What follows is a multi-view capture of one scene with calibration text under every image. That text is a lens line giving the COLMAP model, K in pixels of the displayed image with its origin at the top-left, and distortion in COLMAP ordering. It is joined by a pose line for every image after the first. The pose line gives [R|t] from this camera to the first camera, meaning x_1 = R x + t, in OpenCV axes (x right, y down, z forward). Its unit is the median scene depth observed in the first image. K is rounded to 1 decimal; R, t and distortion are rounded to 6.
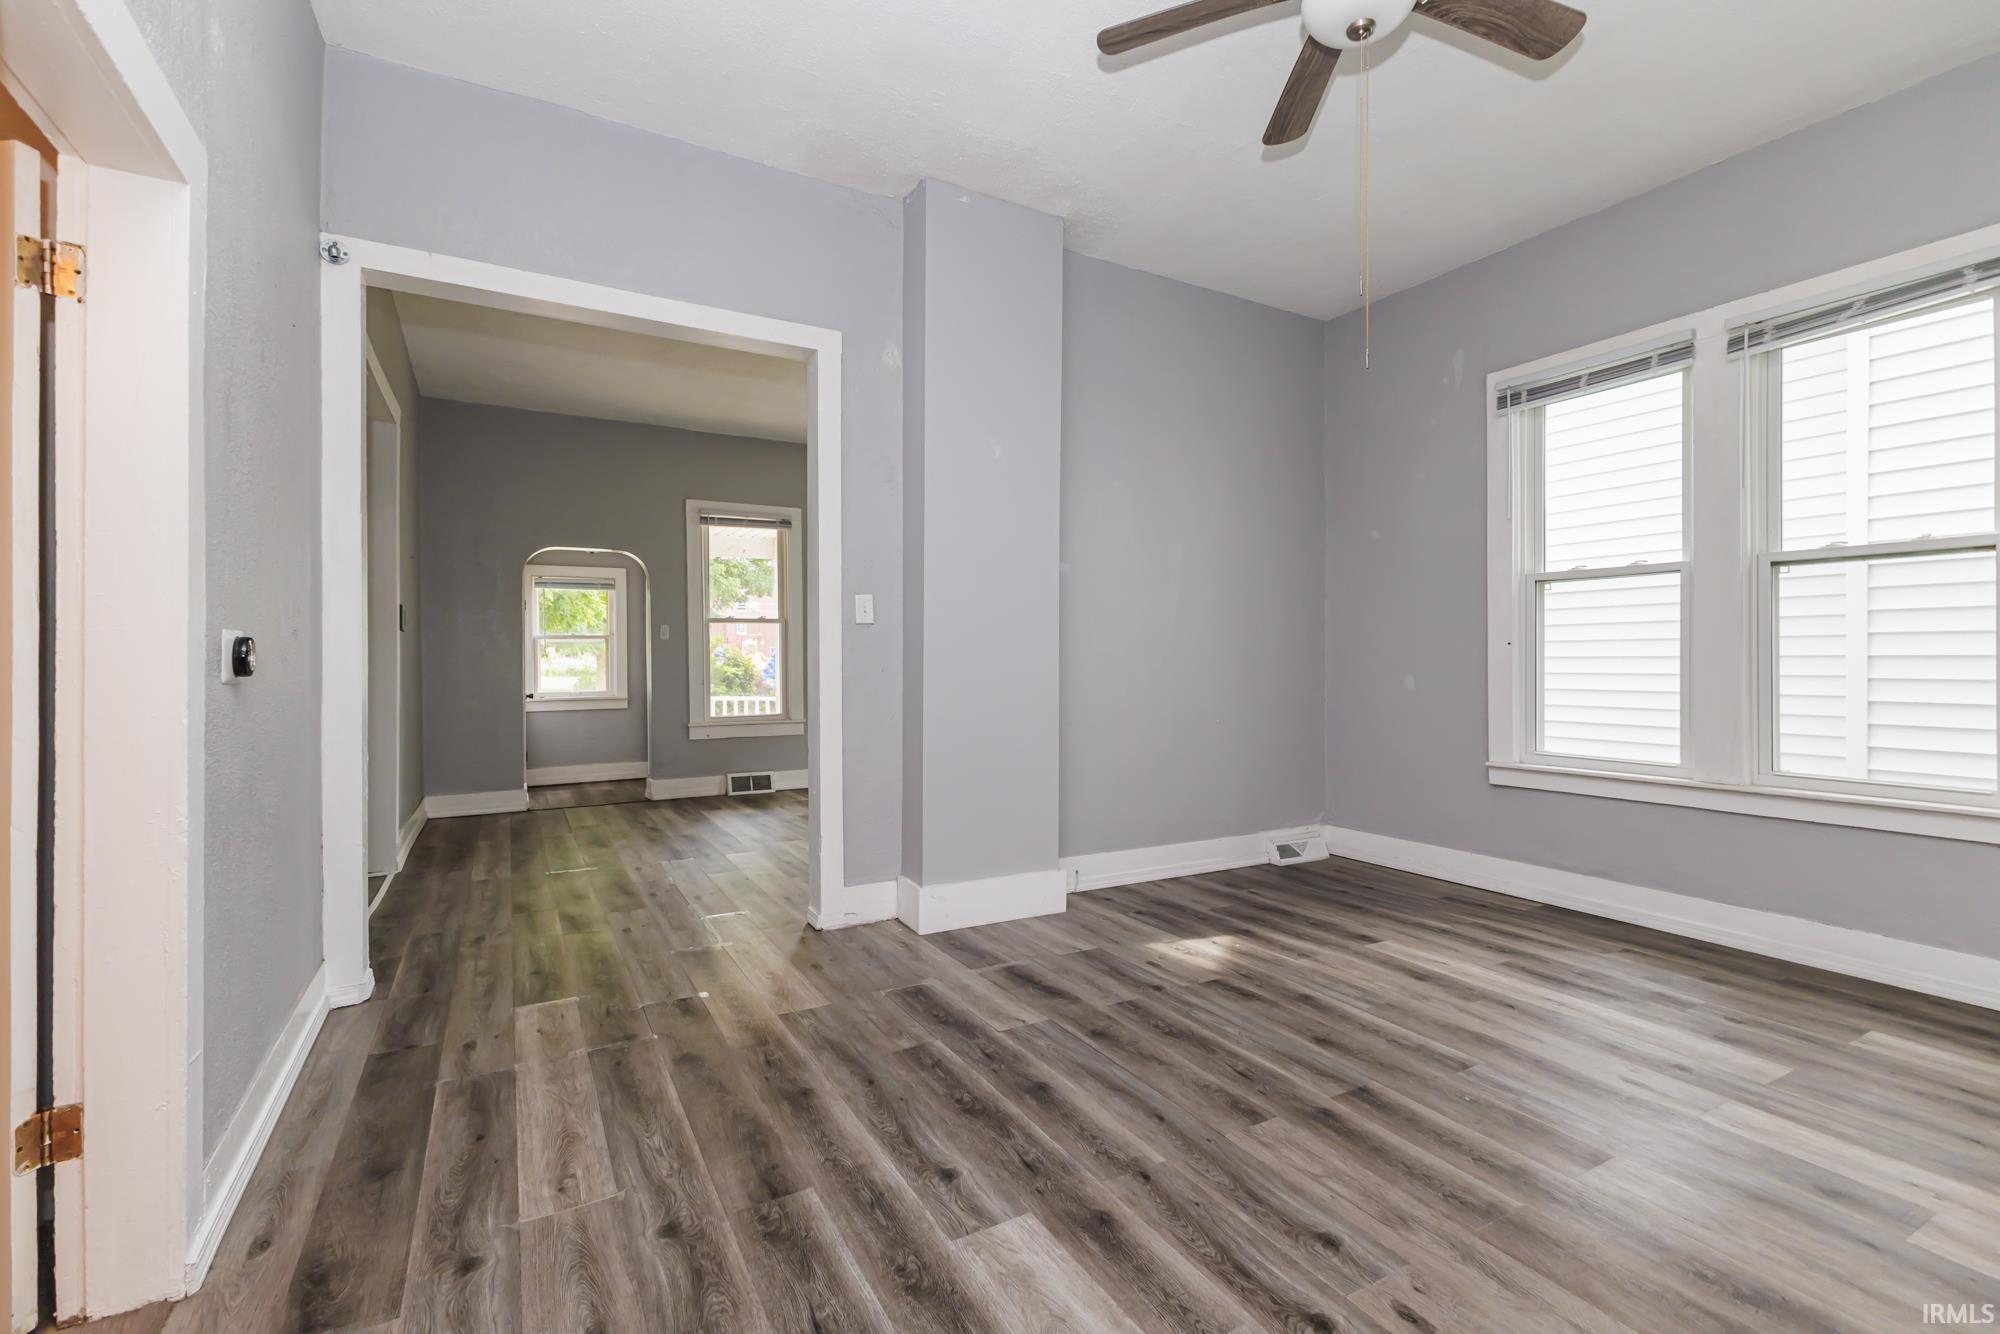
lens RADIAL K [[879.8, 0, 1021.8], [0, 879.8, 659.8], [0, 0, 1]] dist [0.015400, -0.004795]
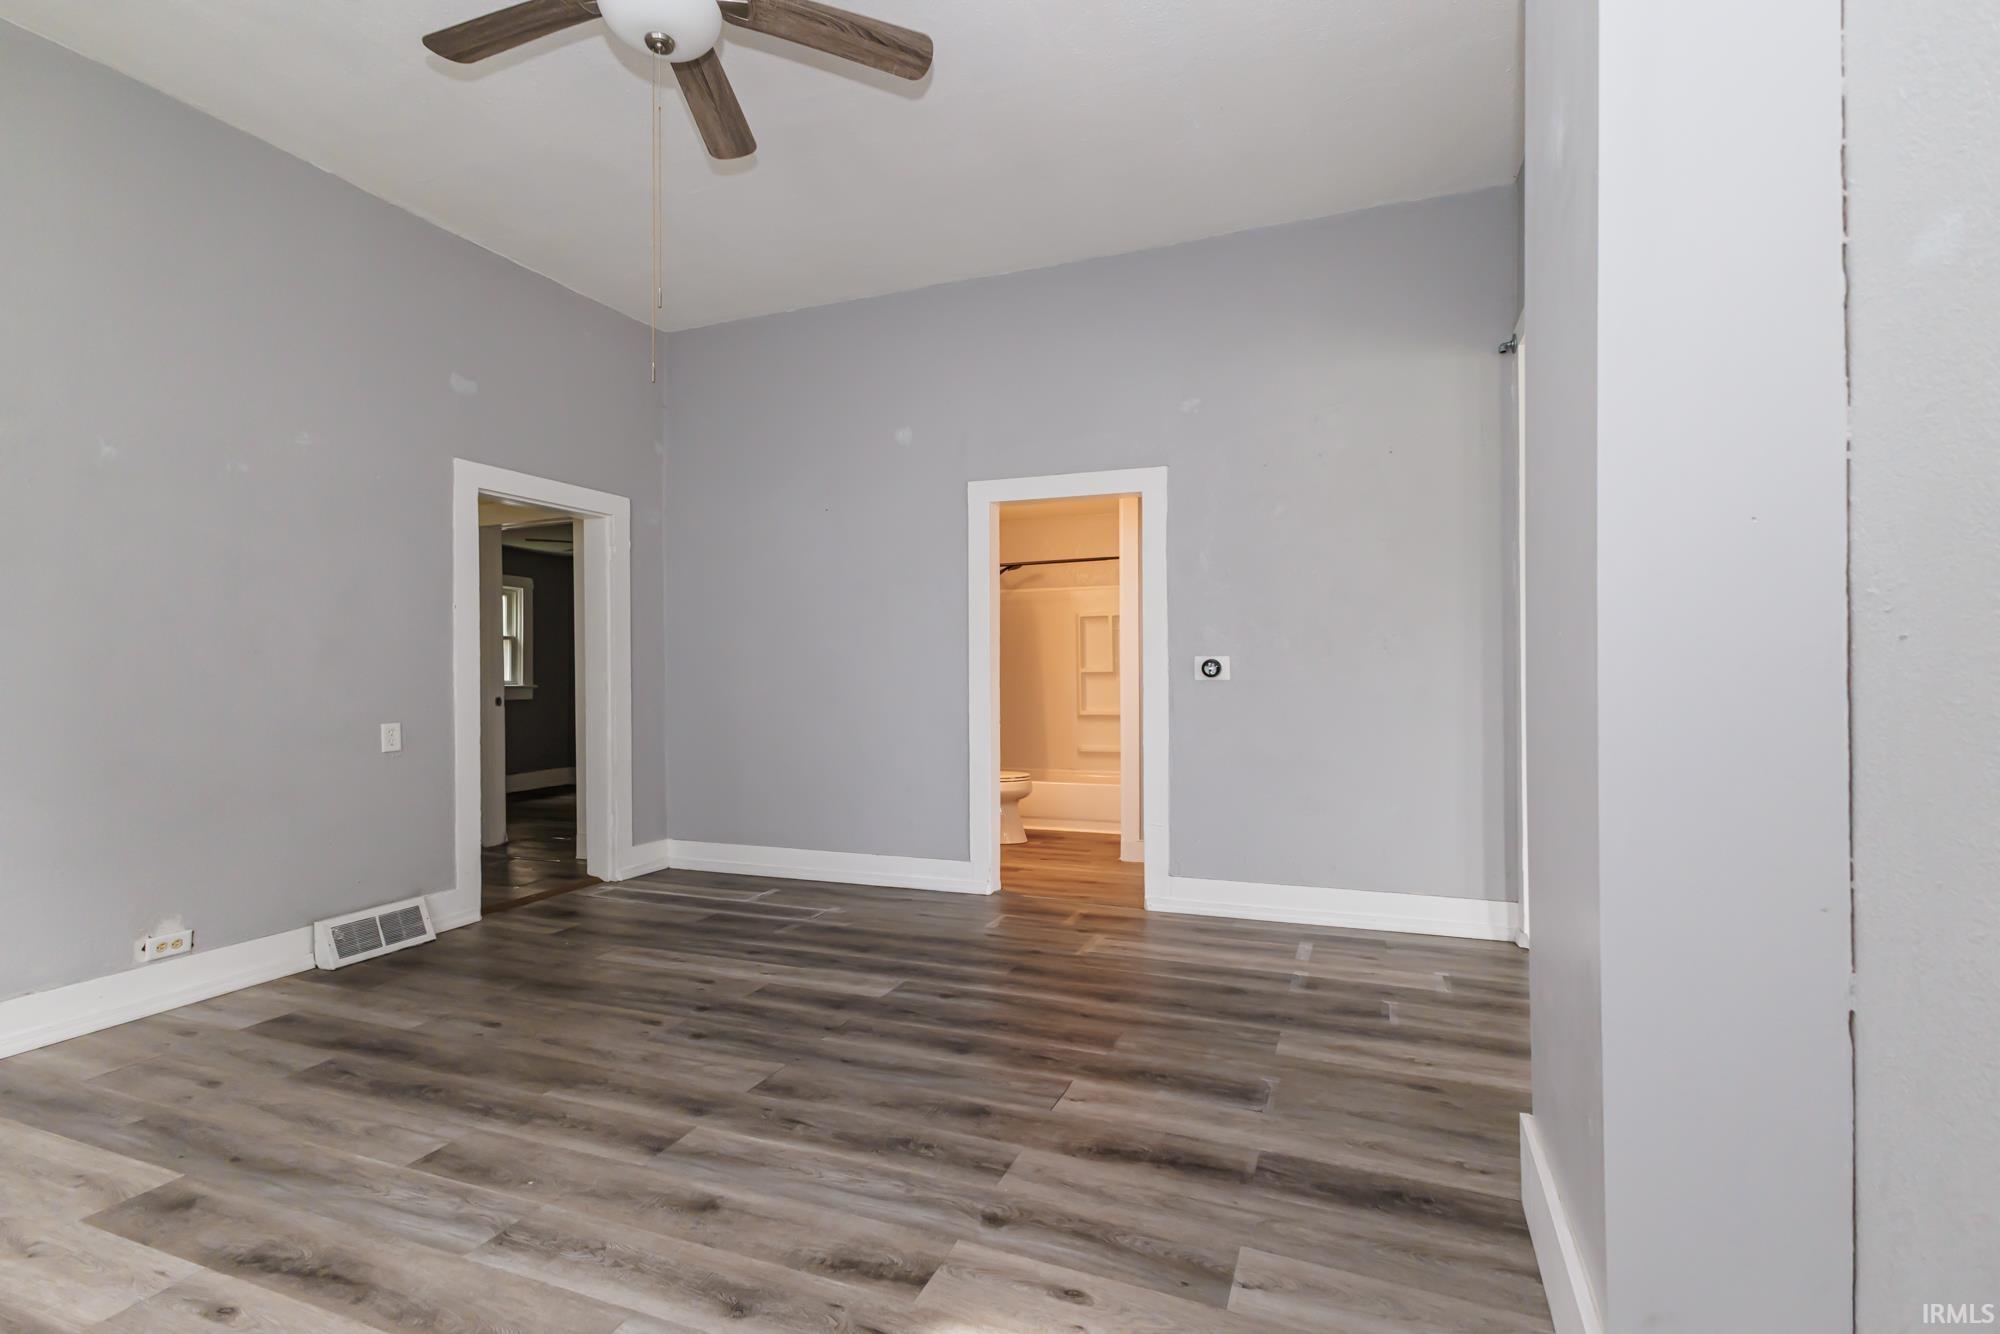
lens RADIAL K [[926.8, 0, 1032.0], [0, 926.8, 671.5], [0, 0, 1]] dist [0.000517, -0.000025]
pose [[-0.778133, 0.005046, -0.628079, 0.627778], [0.008181, 0.999964, -0.002102, 0.017902], [0.628046, -0.006774, -0.778147, 1.823128]]
